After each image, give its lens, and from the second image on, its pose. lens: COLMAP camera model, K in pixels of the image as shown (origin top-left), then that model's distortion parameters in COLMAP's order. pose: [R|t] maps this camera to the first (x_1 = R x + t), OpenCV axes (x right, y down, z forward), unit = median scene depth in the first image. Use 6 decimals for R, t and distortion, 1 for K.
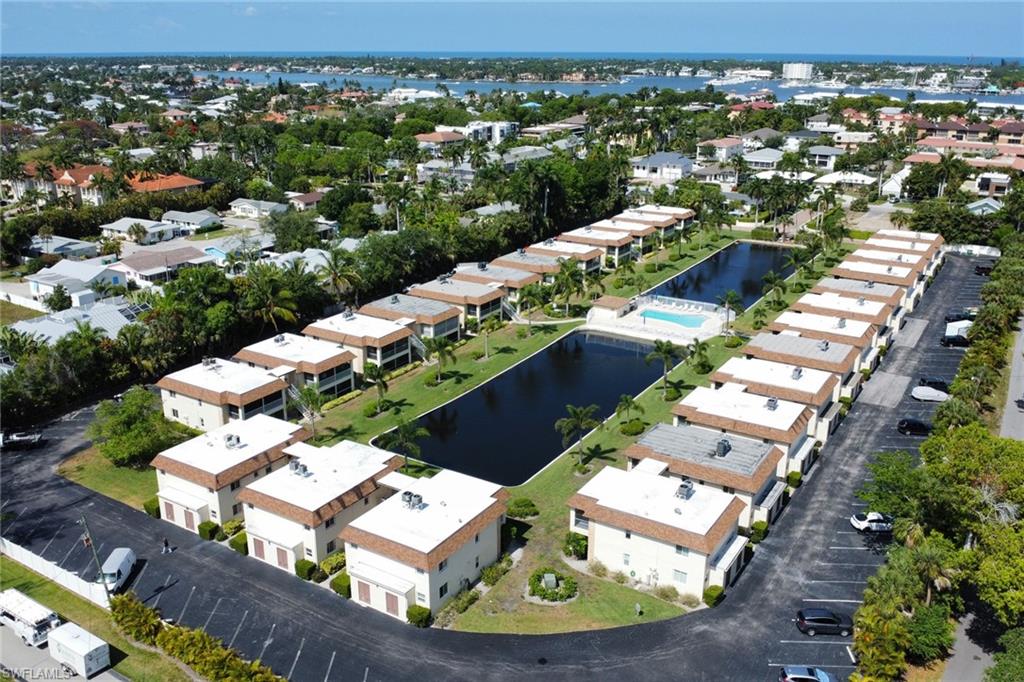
lens RADIAL K [[903.2, 0, 475.2], [0, 903.2, 339.0], [0, 0, 1]] dist [-0.007511, -0.048301]
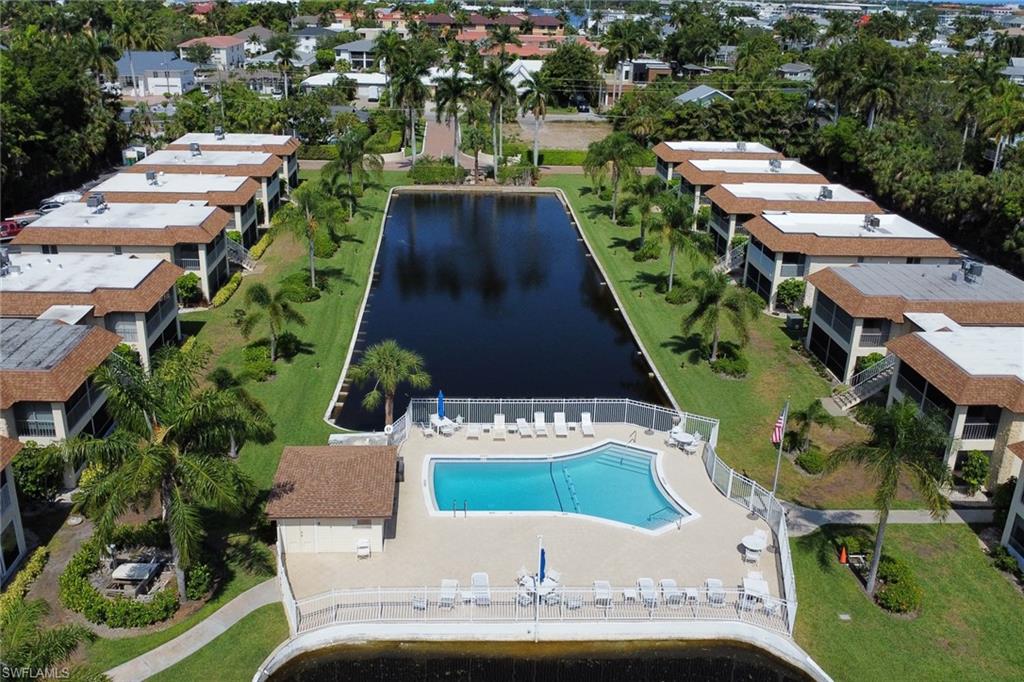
lens RADIAL K [[952.5, 0, 486.5], [0, 952.5, 338.6], [0, 0, 1]] dist [-0.022390, -0.022320]
pose [[0.816071, -0.186348, 0.547085, 0.043626], [0.158486, 0.982462, 0.098237, -0.098236], [-0.555796, 0.006537, 0.831293, 0.730213]]
